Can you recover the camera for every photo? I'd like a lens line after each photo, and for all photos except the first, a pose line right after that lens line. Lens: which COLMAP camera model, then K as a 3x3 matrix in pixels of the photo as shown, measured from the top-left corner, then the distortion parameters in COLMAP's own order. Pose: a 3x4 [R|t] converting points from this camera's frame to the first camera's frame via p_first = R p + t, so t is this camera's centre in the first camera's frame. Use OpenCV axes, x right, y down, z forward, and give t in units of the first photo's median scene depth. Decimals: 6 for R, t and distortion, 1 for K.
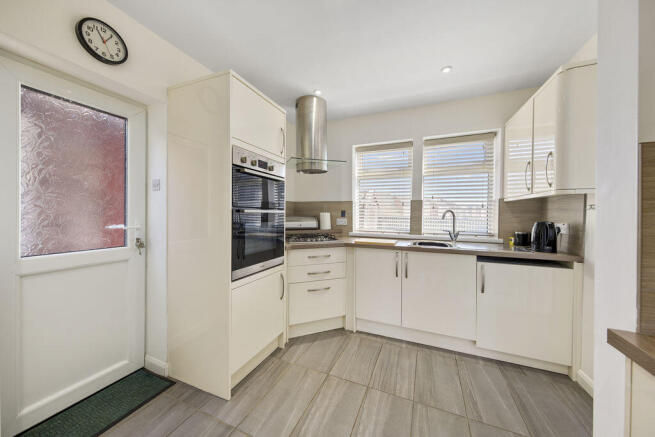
lens RADIAL K [[226.3, 0, 328.1], [0, 226.3, 216.4], [0, 0, 1]] dist [0.000199, -0.000012]
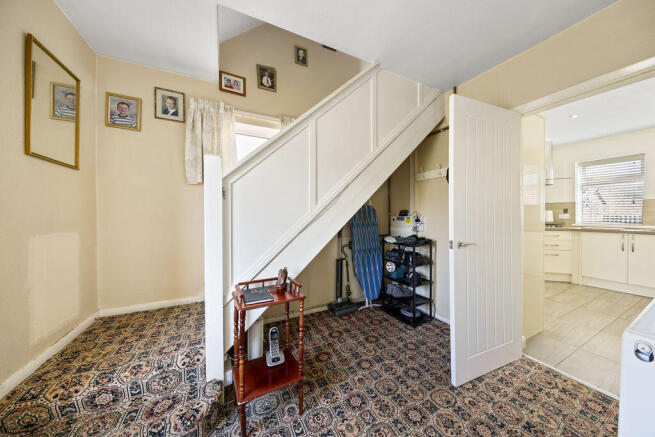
lens RADIAL K [[226.3, 0, 327.1], [0, 226.3, 218.4], [0, 0, 1]] dist [0.000199, -0.000012]
pose [[0.784726, -0.005501, -0.619819, -0.266379], [0.002324, 0.999980, -0.005932, 0.046885], [0.619839, 0.003215, 0.784723, -1.227272]]
